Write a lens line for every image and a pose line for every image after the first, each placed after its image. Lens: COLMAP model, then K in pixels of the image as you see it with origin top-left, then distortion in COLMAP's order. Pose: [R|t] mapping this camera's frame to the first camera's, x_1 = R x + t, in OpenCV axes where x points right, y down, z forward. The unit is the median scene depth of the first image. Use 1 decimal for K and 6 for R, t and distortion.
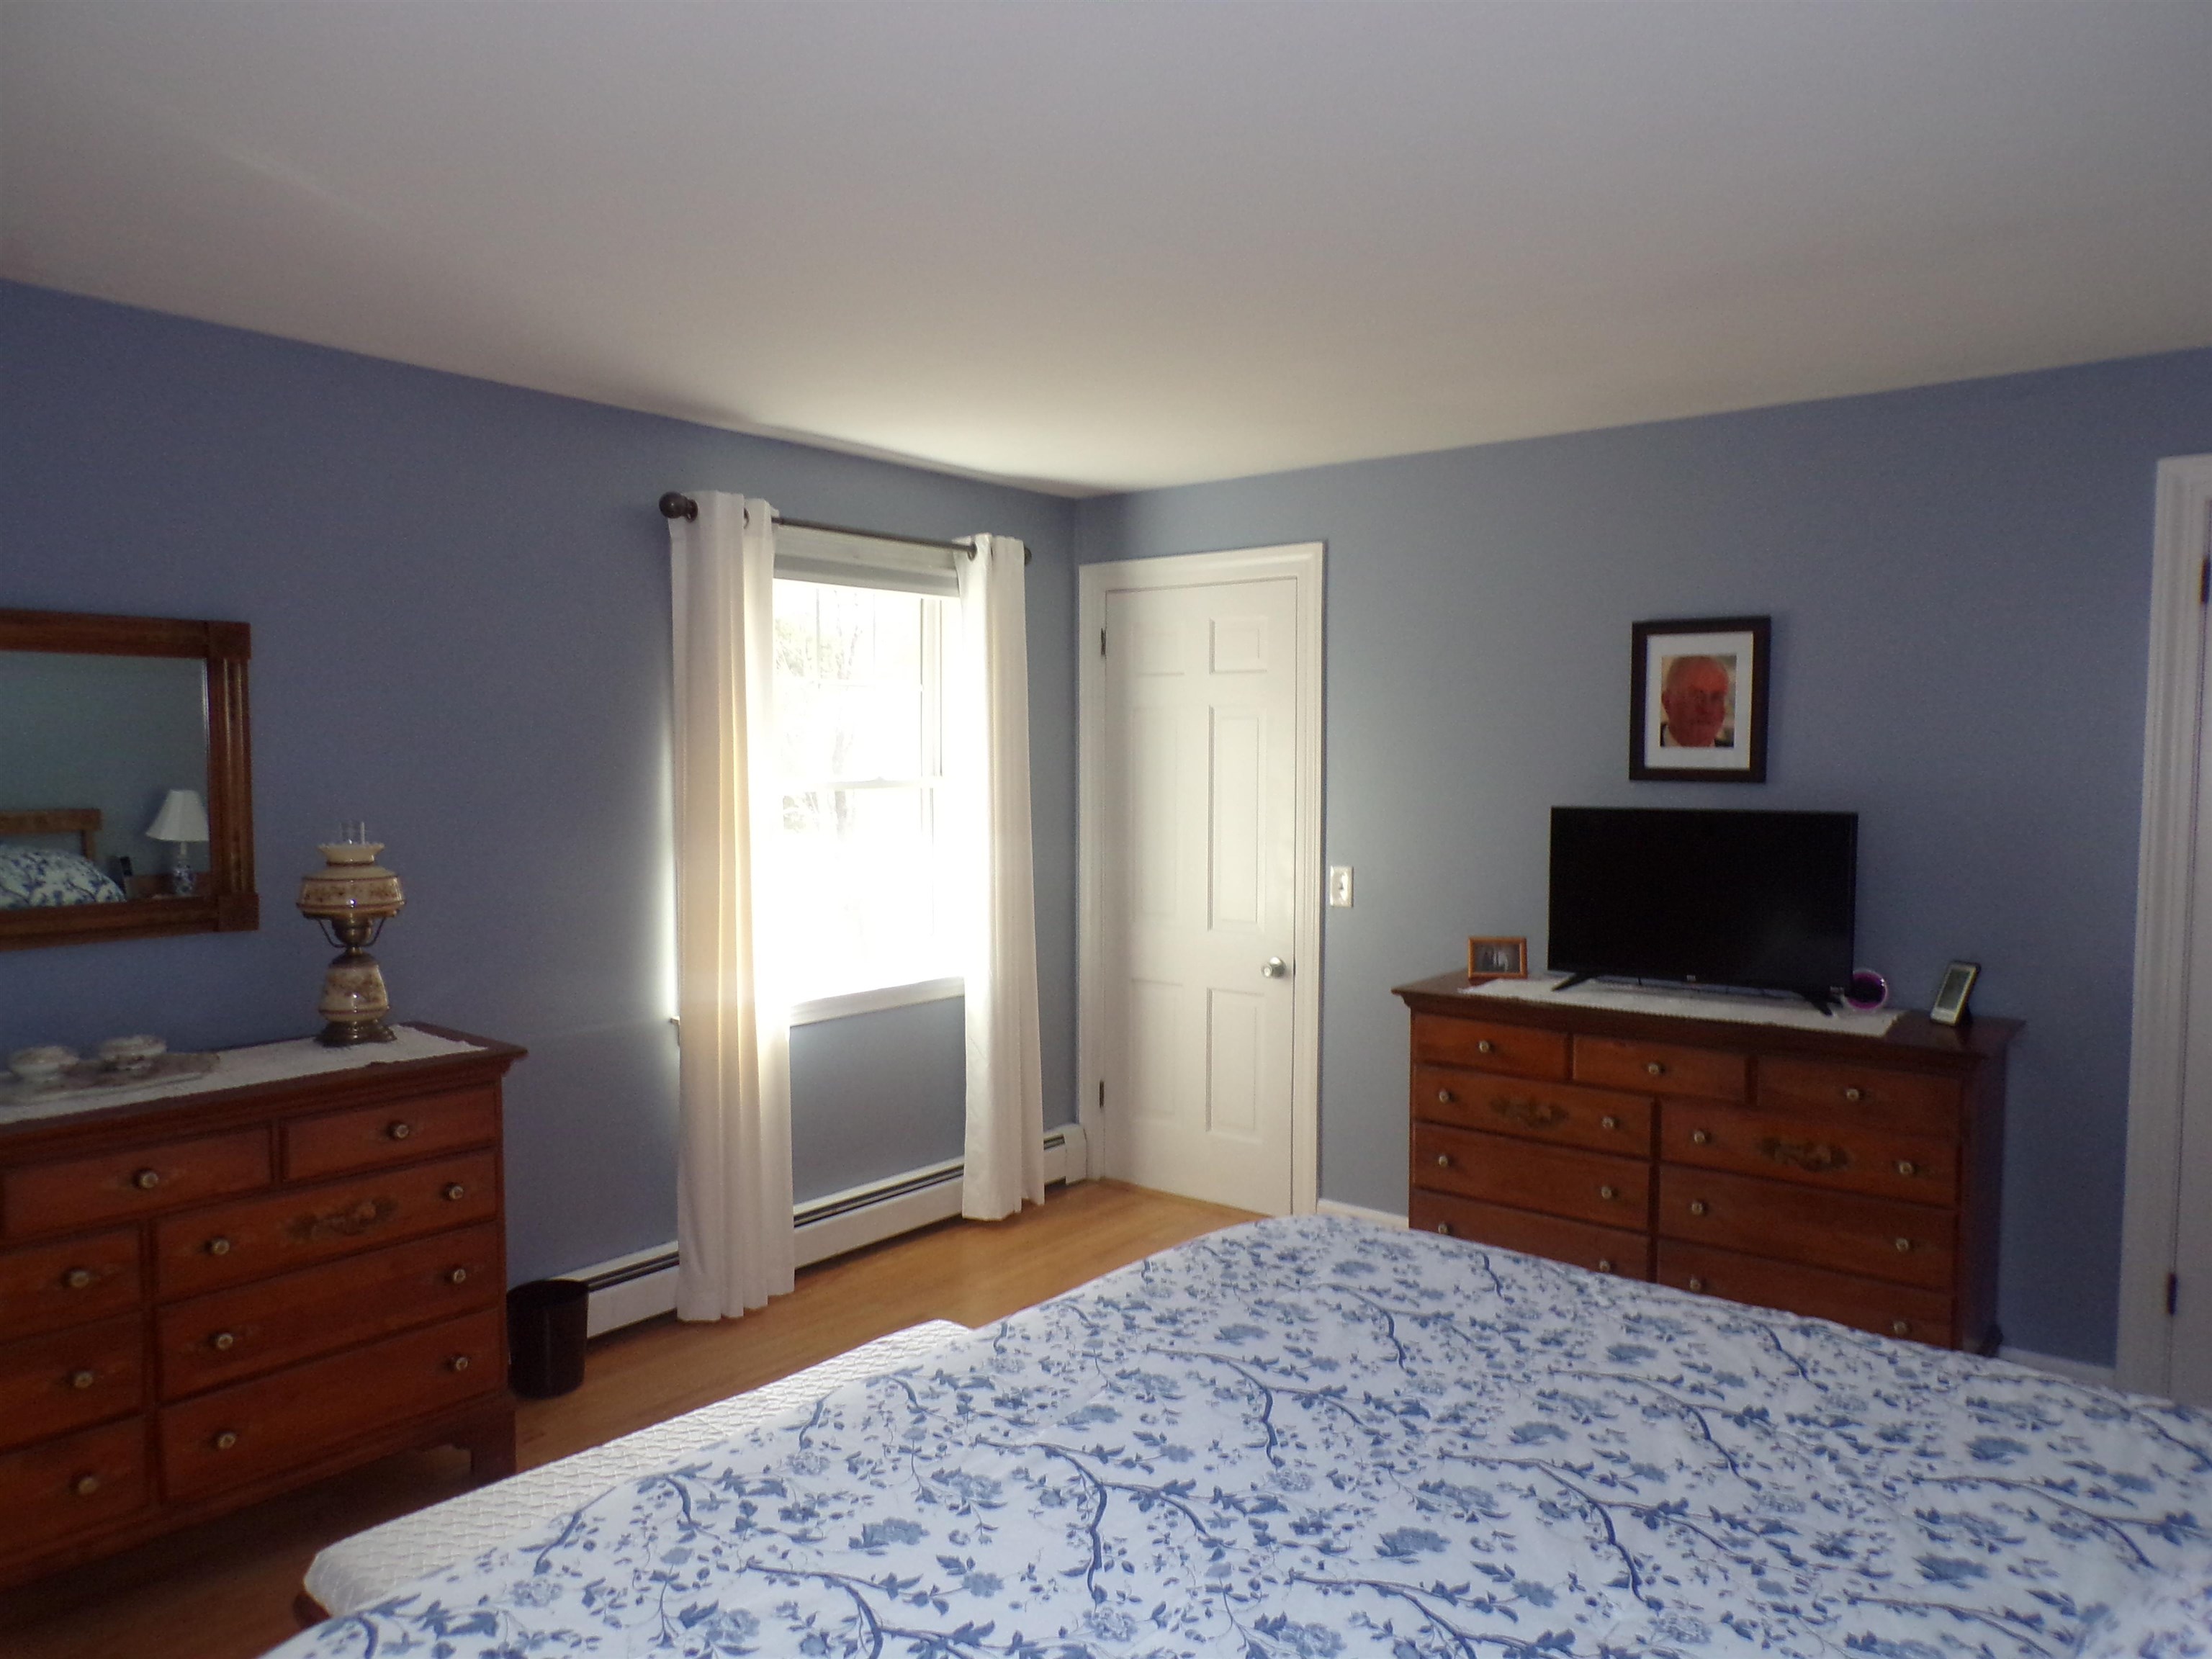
lens RADIAL K [[1506.9, 0, 1106.0], [0, 1506.9, 829.5], [0, 0, 1]] dist [-0.002185, -0.002301]
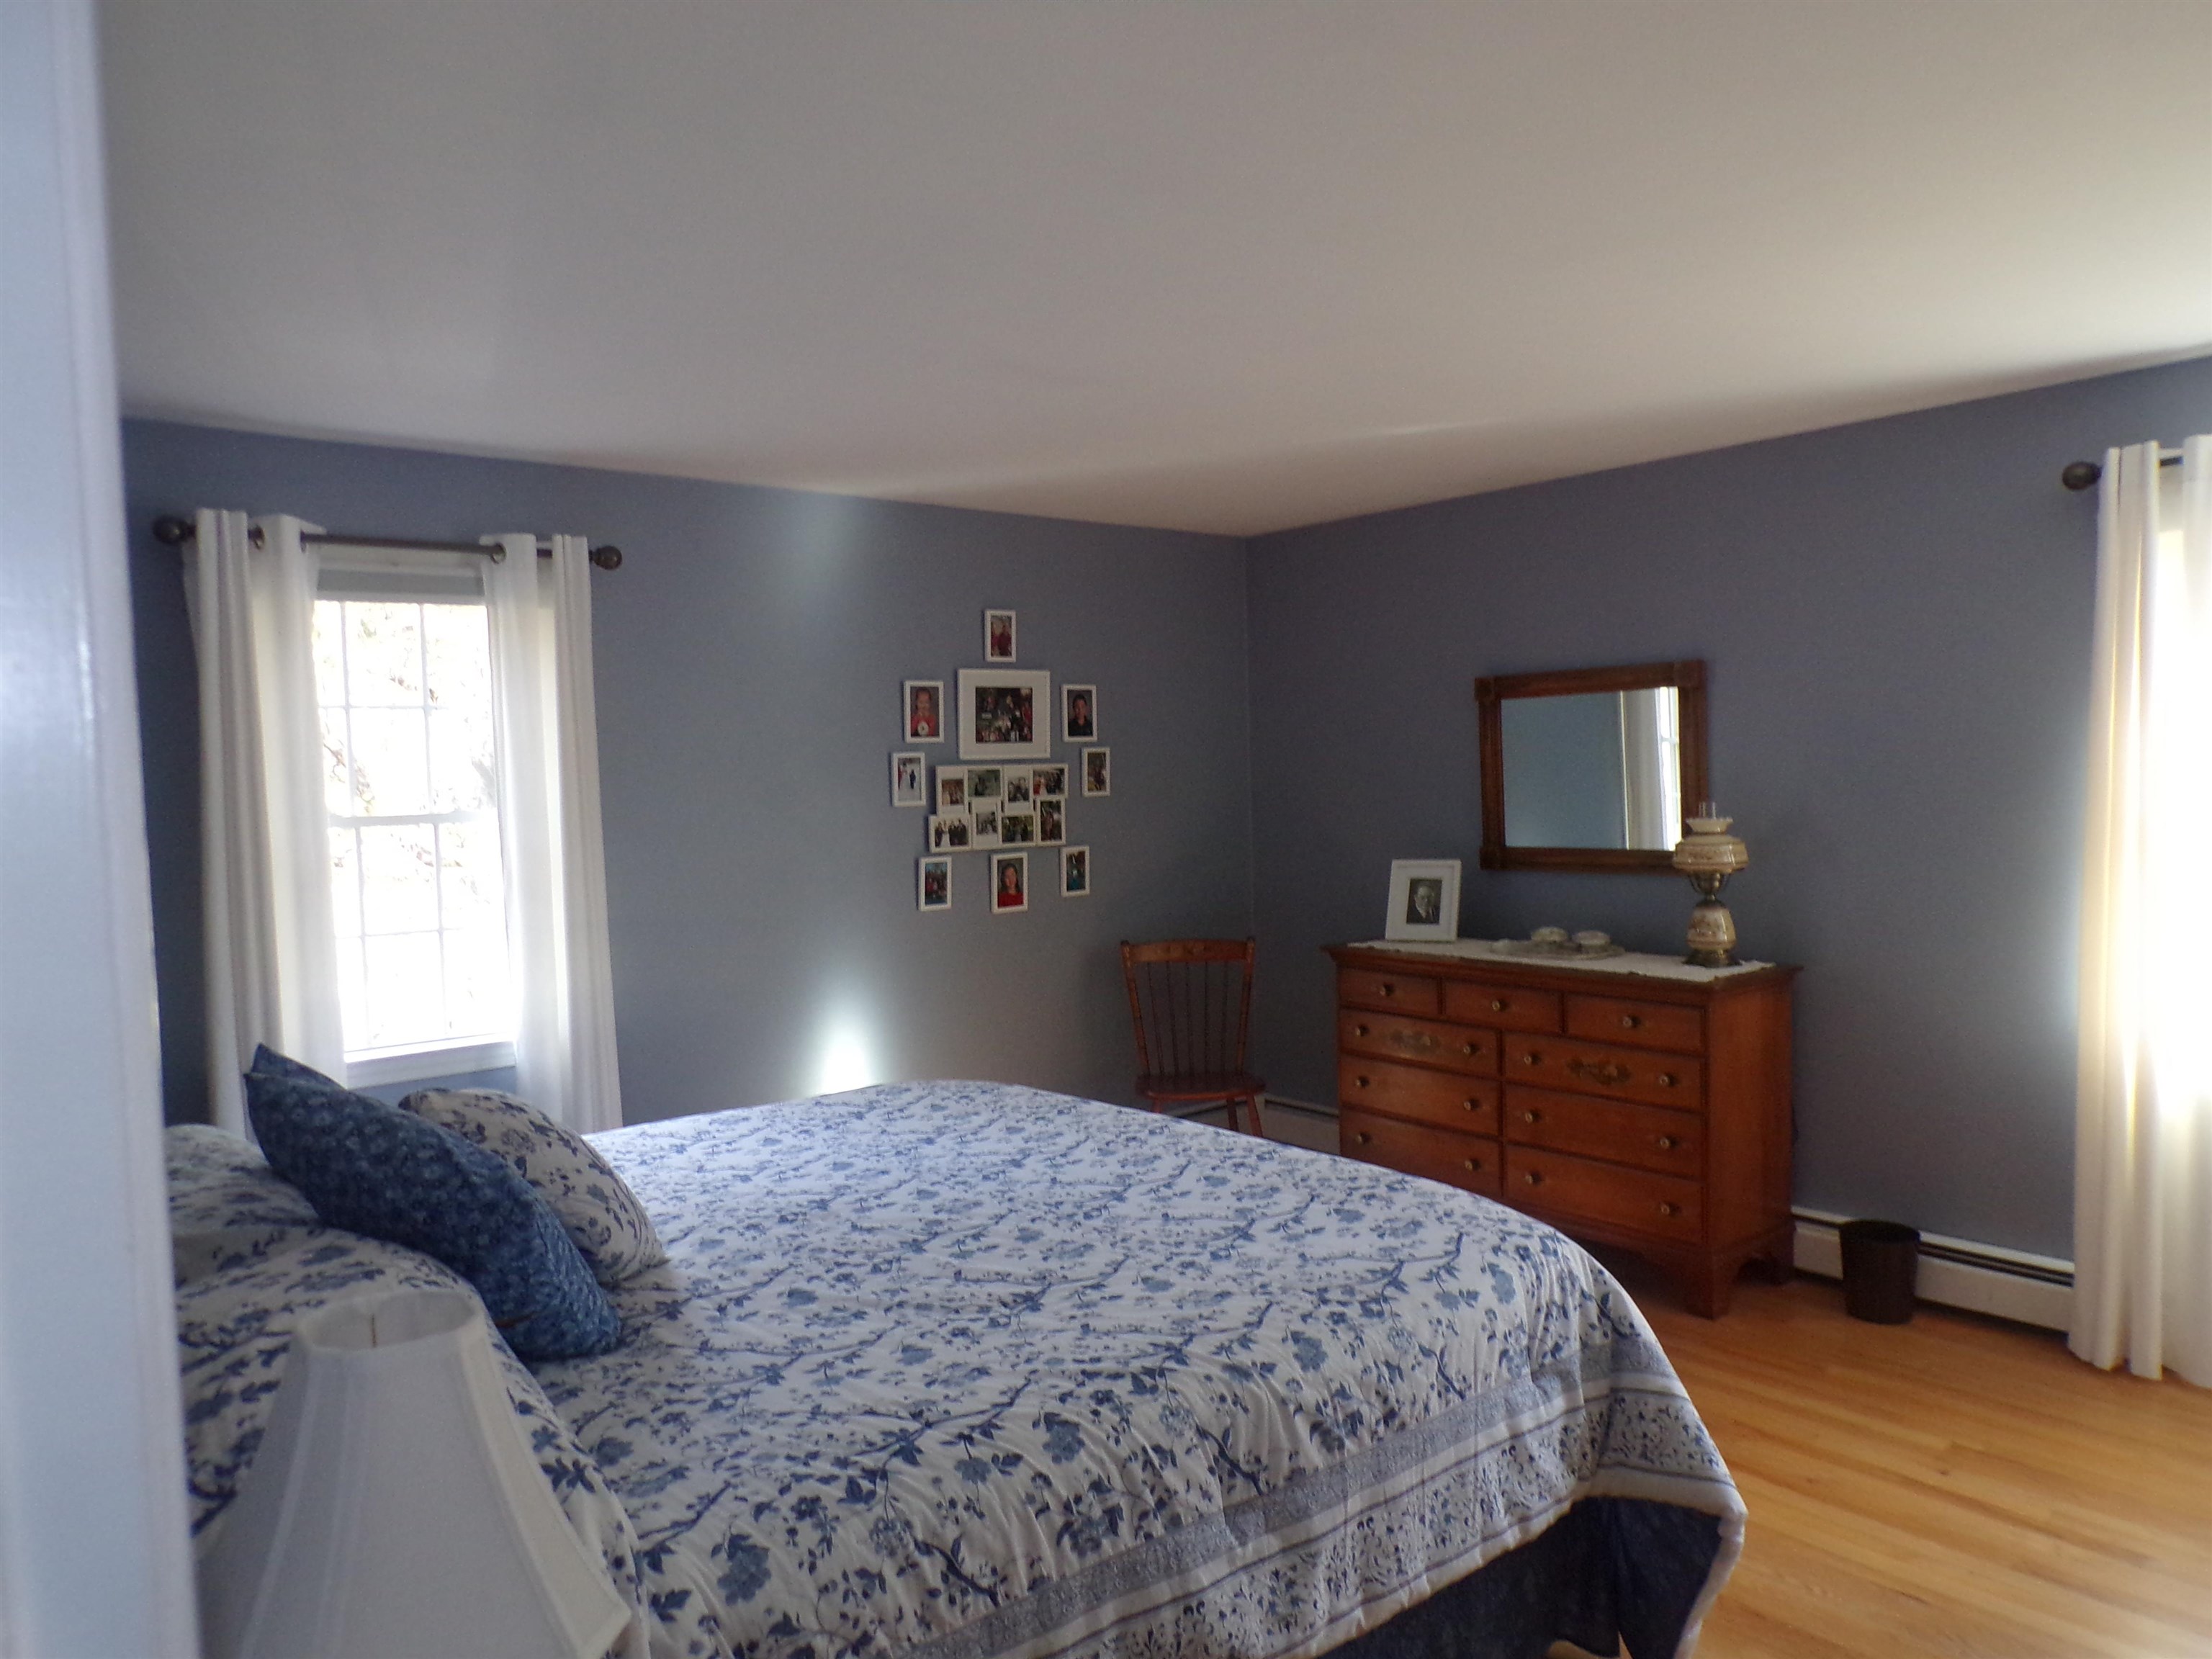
lens RADIAL K [[1506.9, 0, 1106.0], [0, 1506.9, 829.5], [0, 0, 1]] dist [-0.002185, -0.002301]
pose [[-0.210091, 0.044590, -0.976665, 0.933823], [-0.018490, 0.998600, 0.049569, -0.037502], [0.977507, 0.028472, -0.208972, 0.757047]]
